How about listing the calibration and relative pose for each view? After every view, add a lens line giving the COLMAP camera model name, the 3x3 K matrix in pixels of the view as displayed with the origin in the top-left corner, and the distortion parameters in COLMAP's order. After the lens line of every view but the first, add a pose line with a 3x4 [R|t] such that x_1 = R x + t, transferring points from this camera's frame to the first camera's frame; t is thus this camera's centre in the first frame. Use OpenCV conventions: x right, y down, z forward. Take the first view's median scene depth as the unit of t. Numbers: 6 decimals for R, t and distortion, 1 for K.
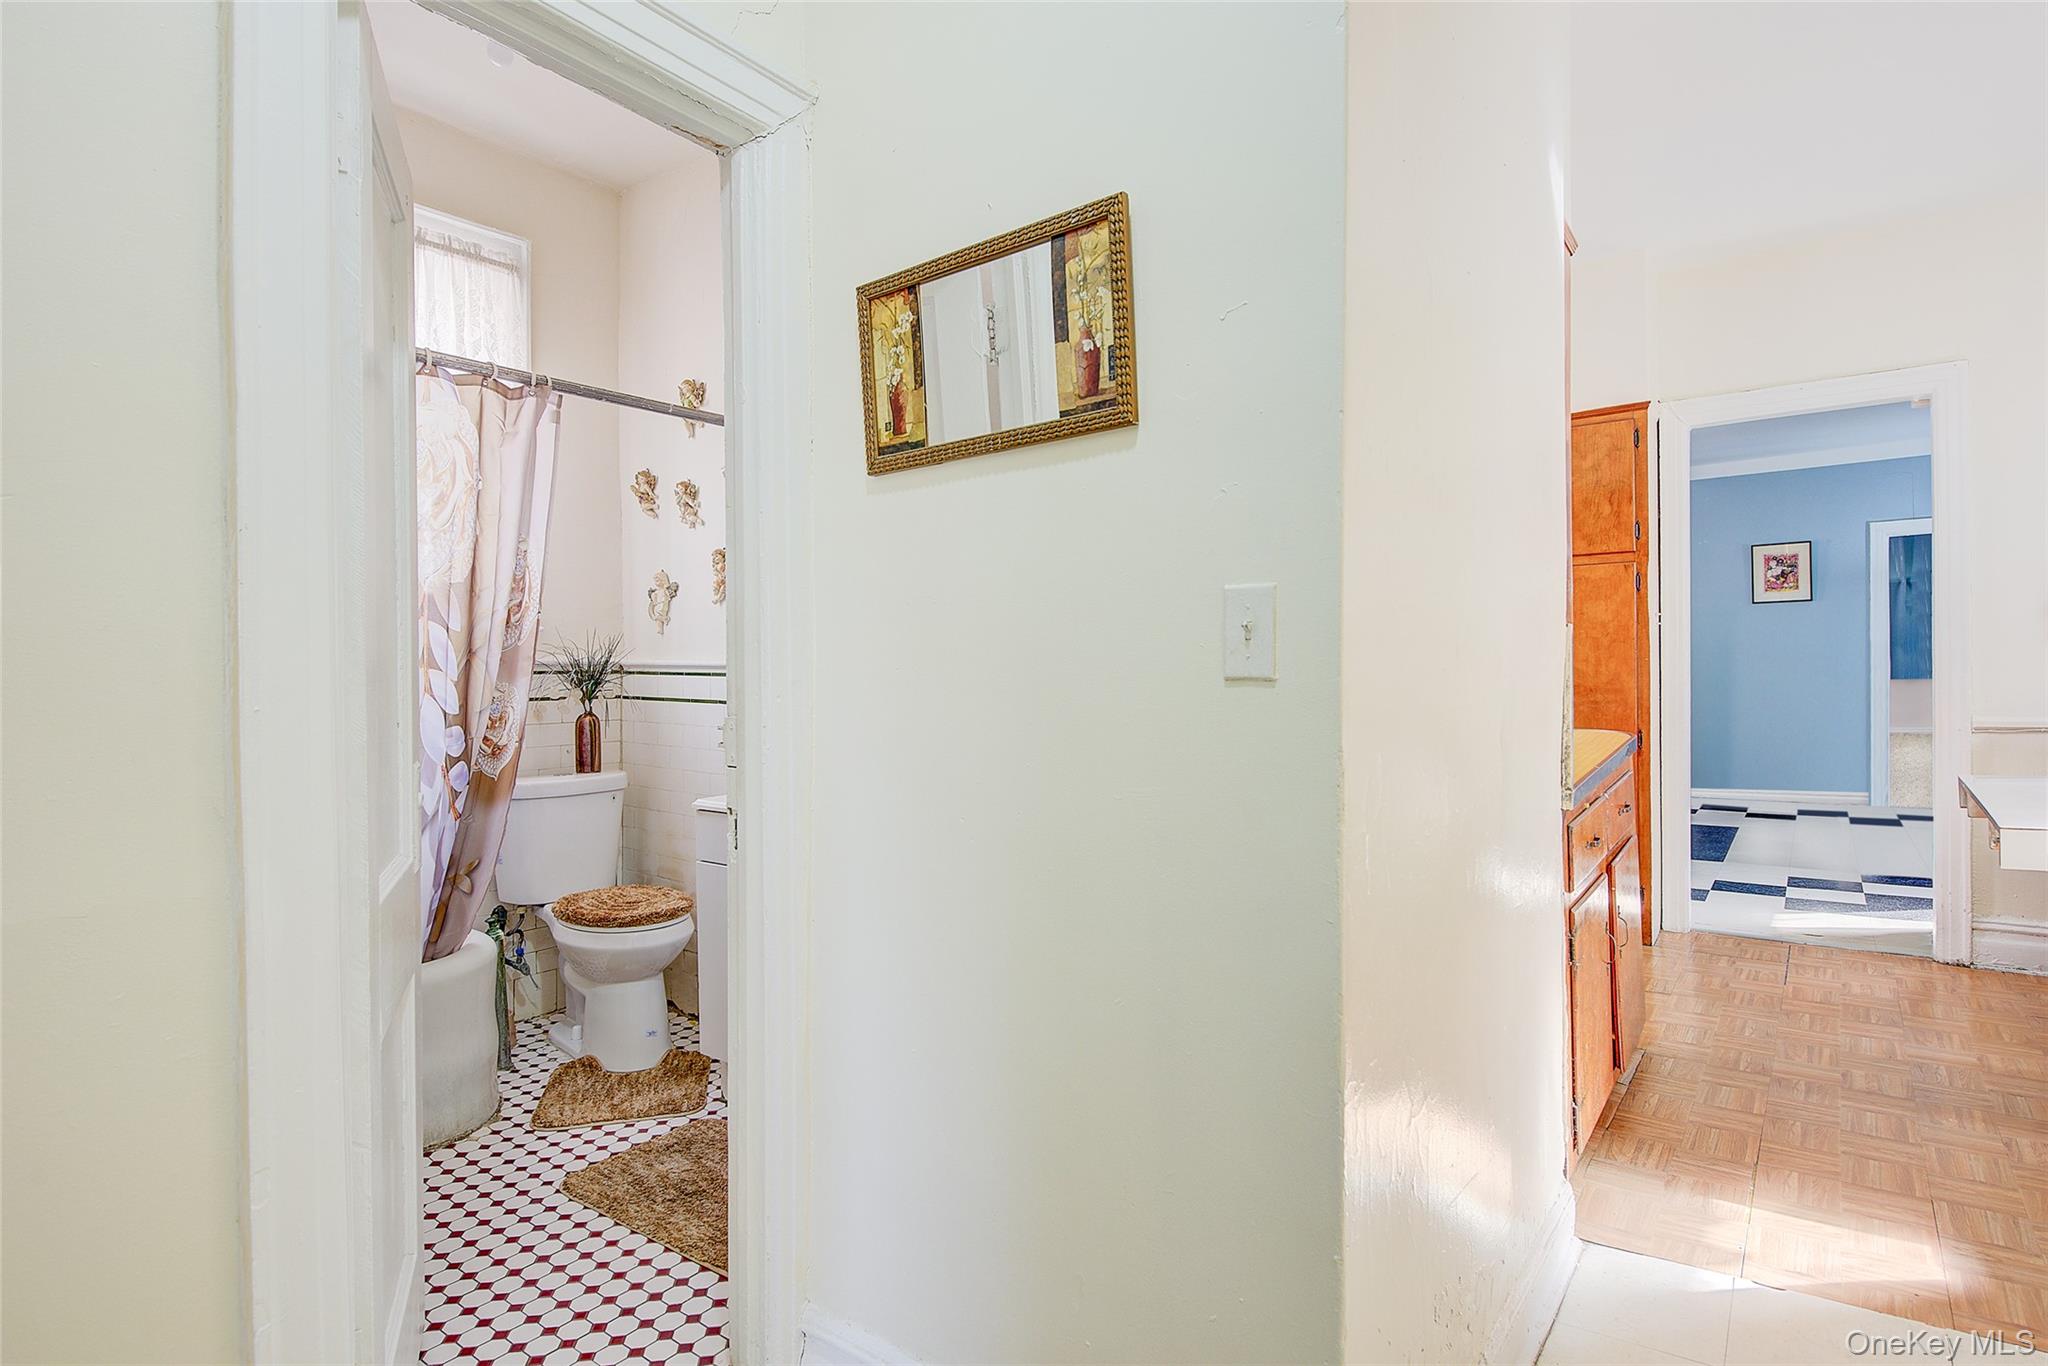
lens RADIAL K [[1061.1, 0, 1023.6], [0, 1061.1, 681.6], [0, 0, 1]] dist [-0.005701, -0.001256]
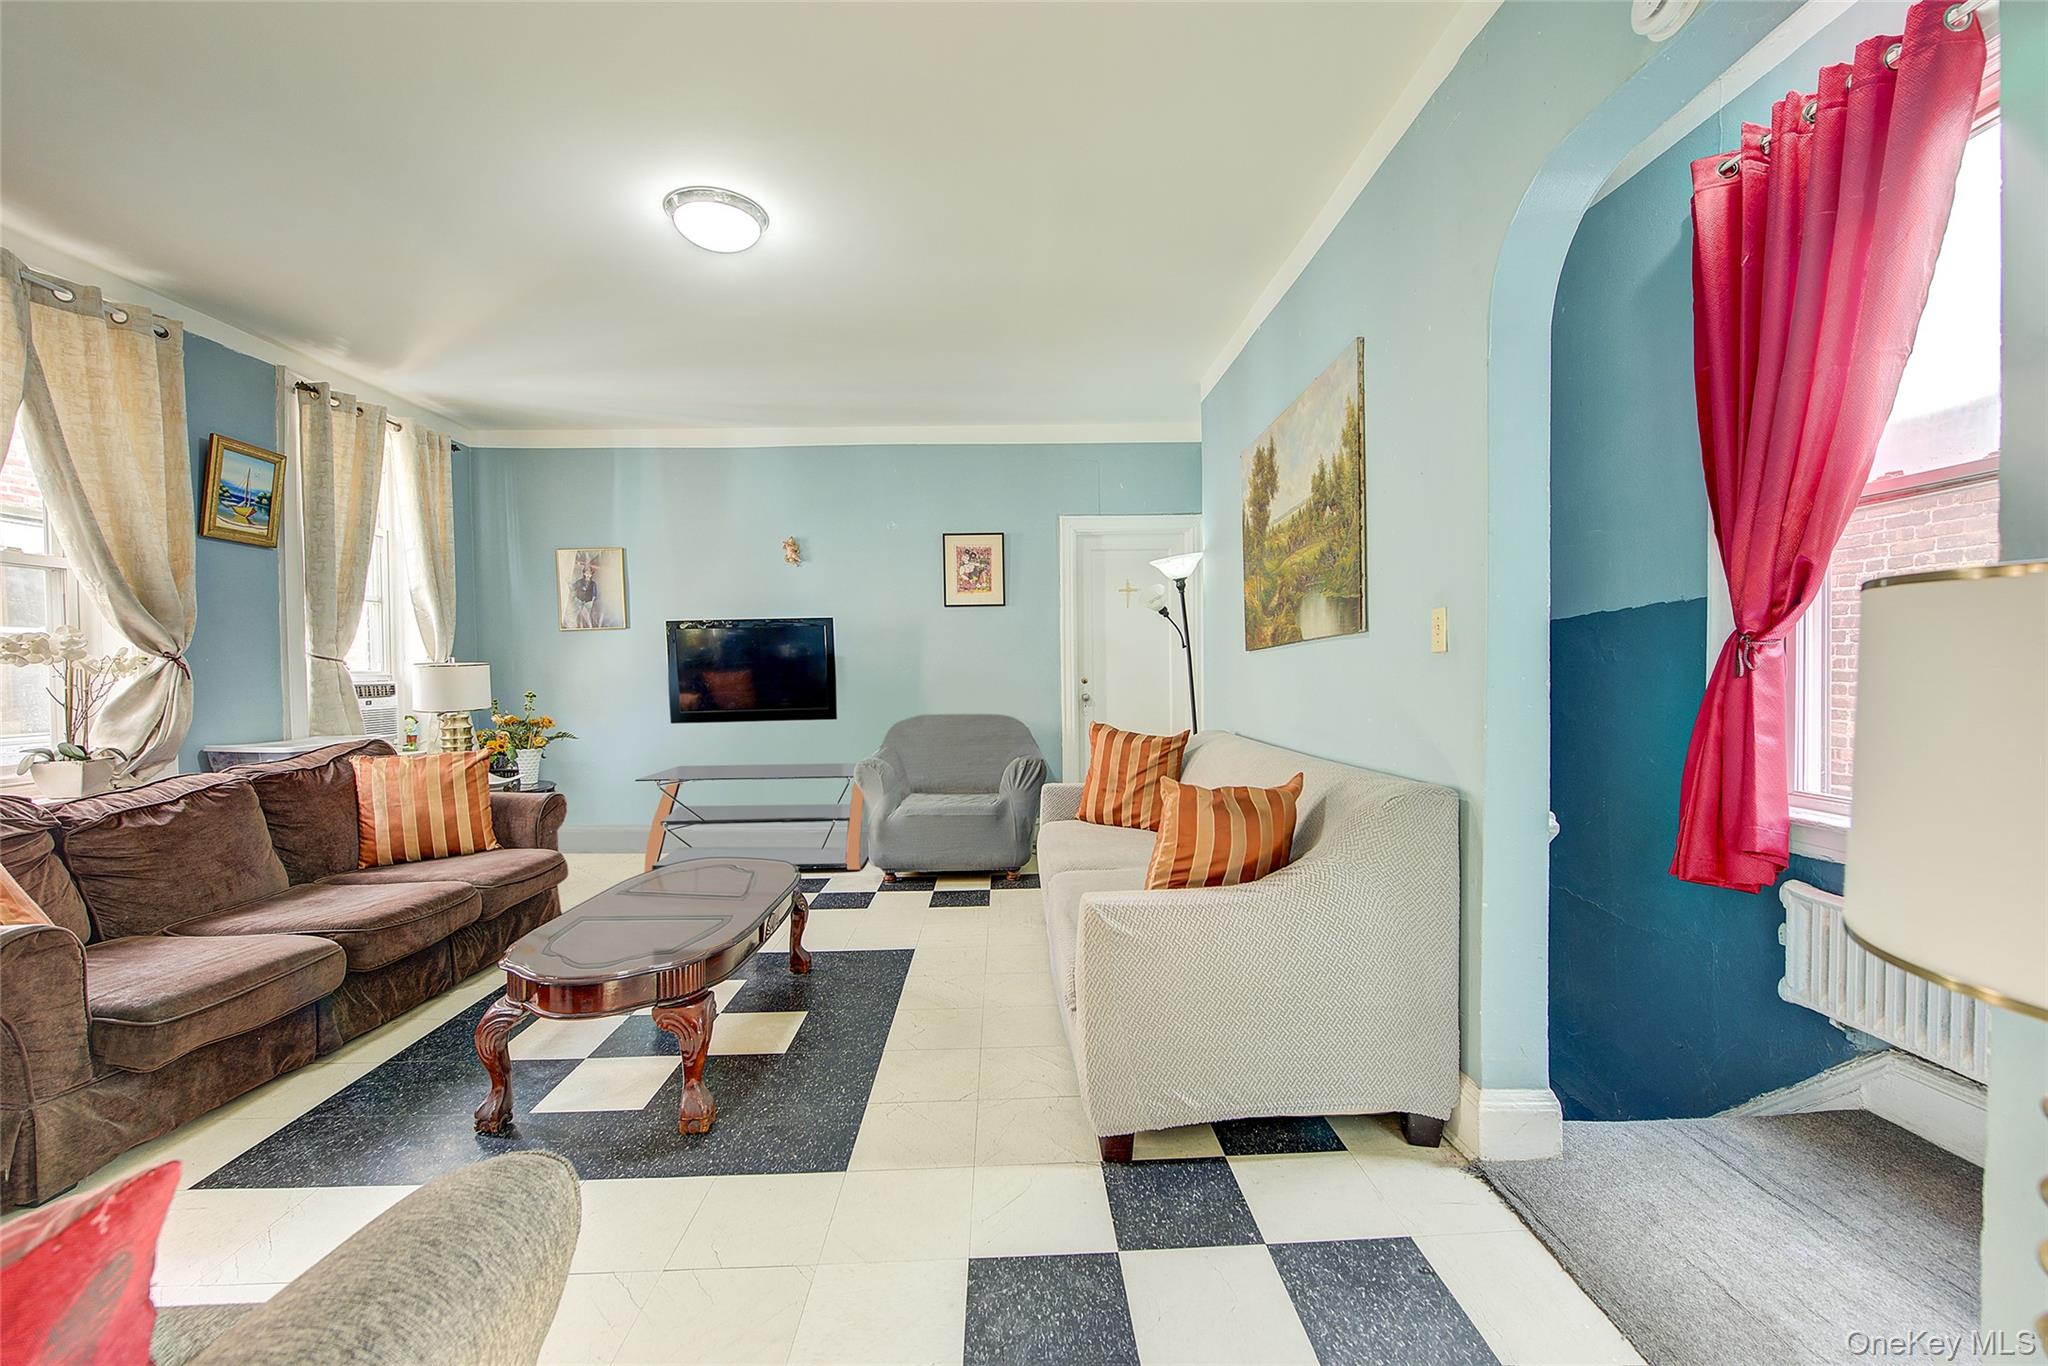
lens RADIAL K [[824.2, 0, 1014.9], [0, 824.2, 671.3], [0, 0, 1]] dist [0.000233, -0.001742]
pose [[0.790261, -0.004936, 0.612751, 0.351009], [0.008722, 0.999957, -0.003194, -0.022176], [-0.612709, 0.007869, 0.790270, 0.478298]]
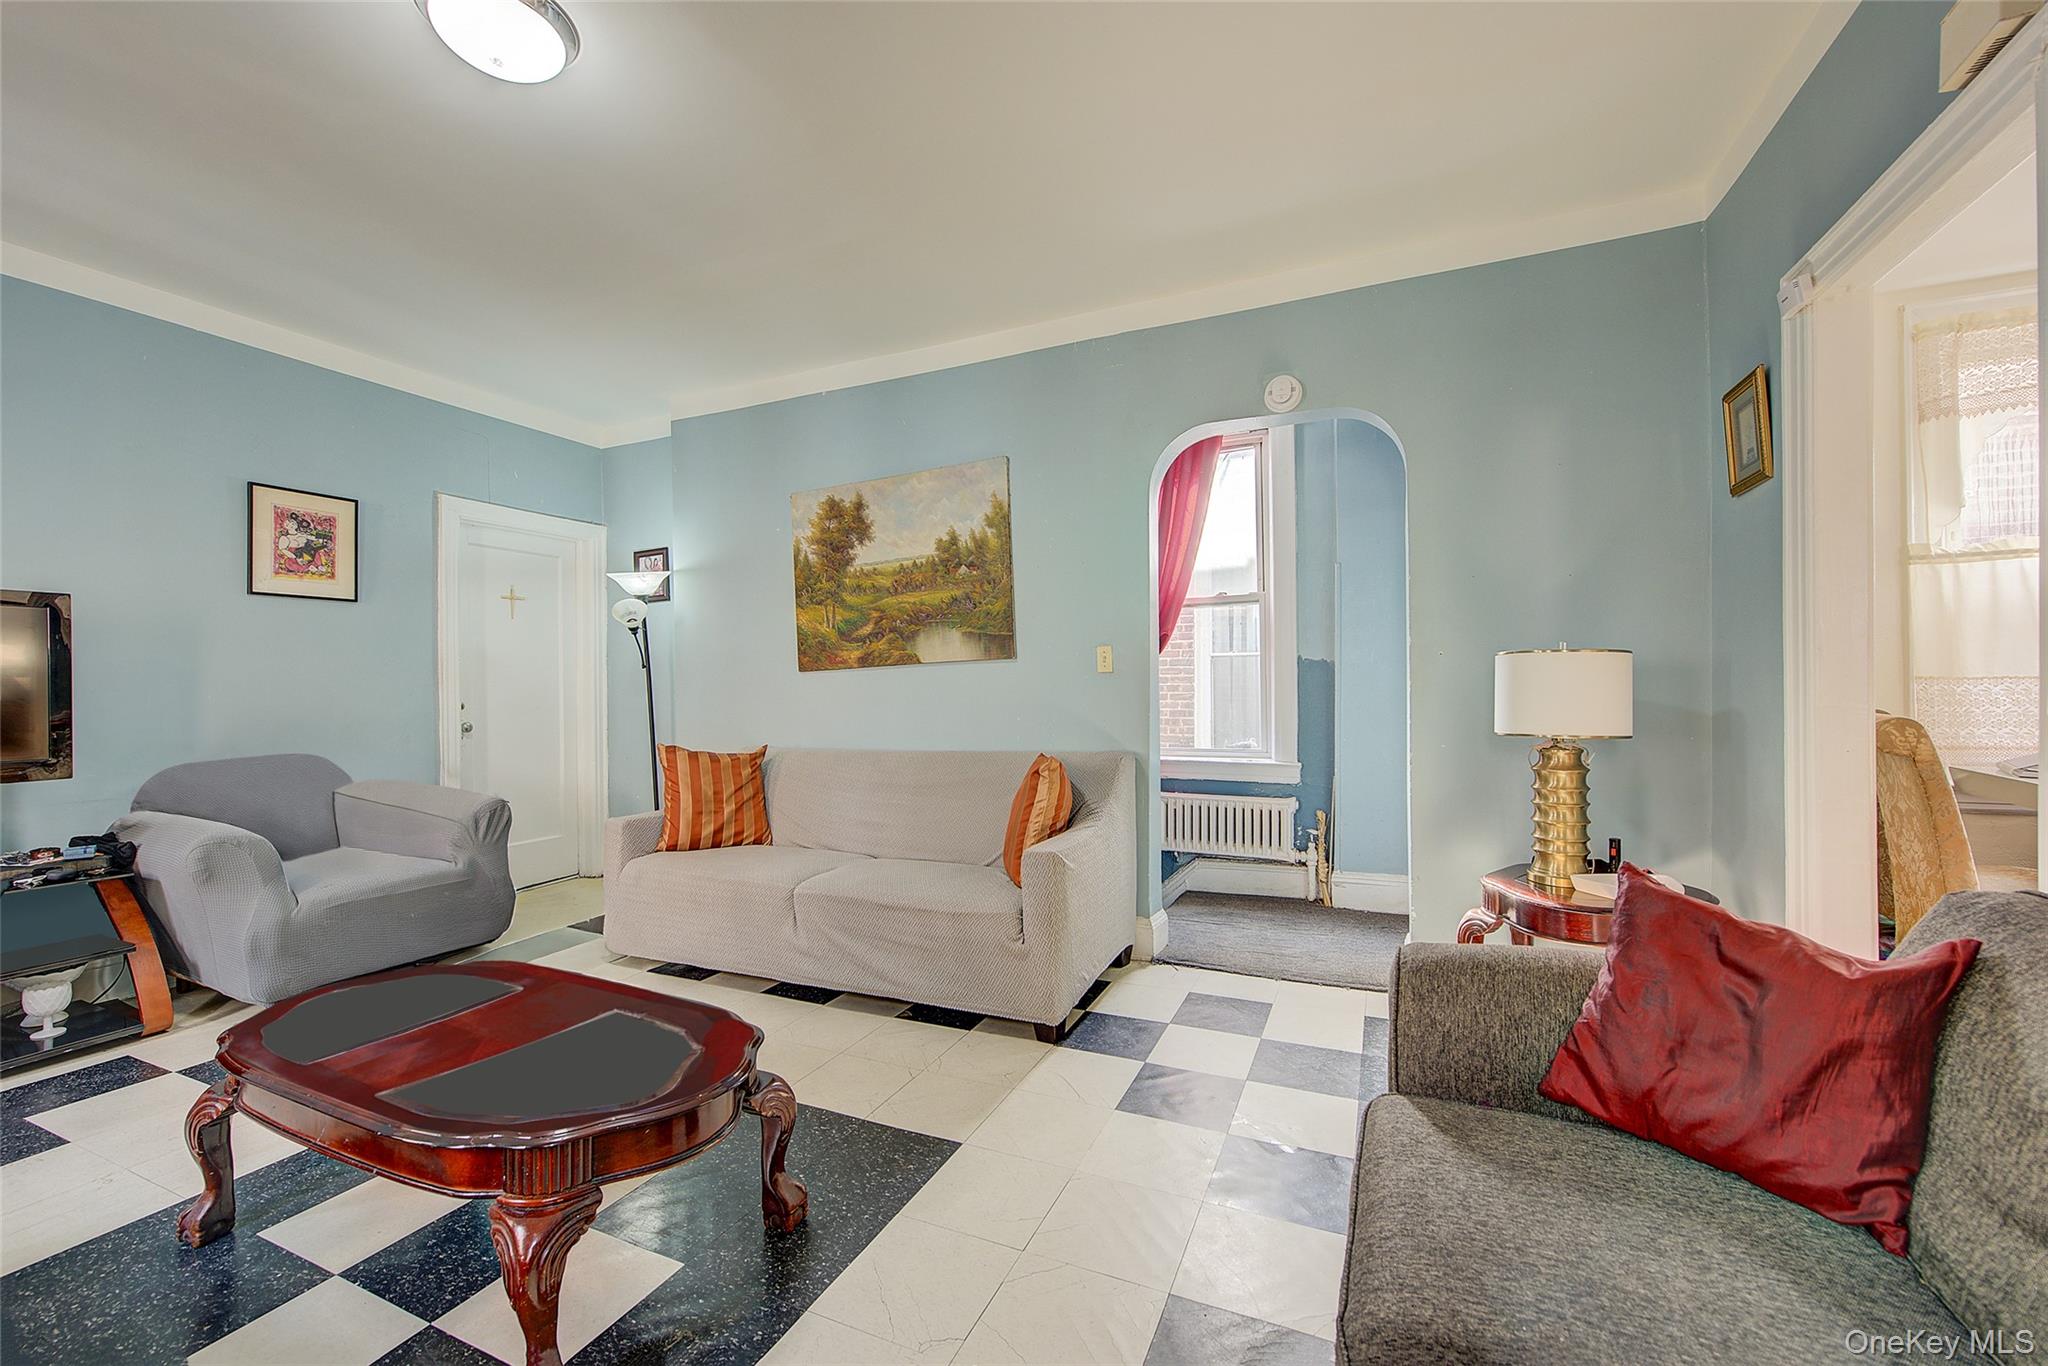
lens RADIAL K [[824.2, 0, 1037.1], [0, 824.2, 684.4], [0, 0, 1]] dist [0.000233, -0.001742]
pose [[-0.224877, 0.015869, 0.974258, 0.207922], [0.017538, 0.999771, -0.012237, -0.017356], [-0.974229, 0.014334, -0.225104, 0.723607]]
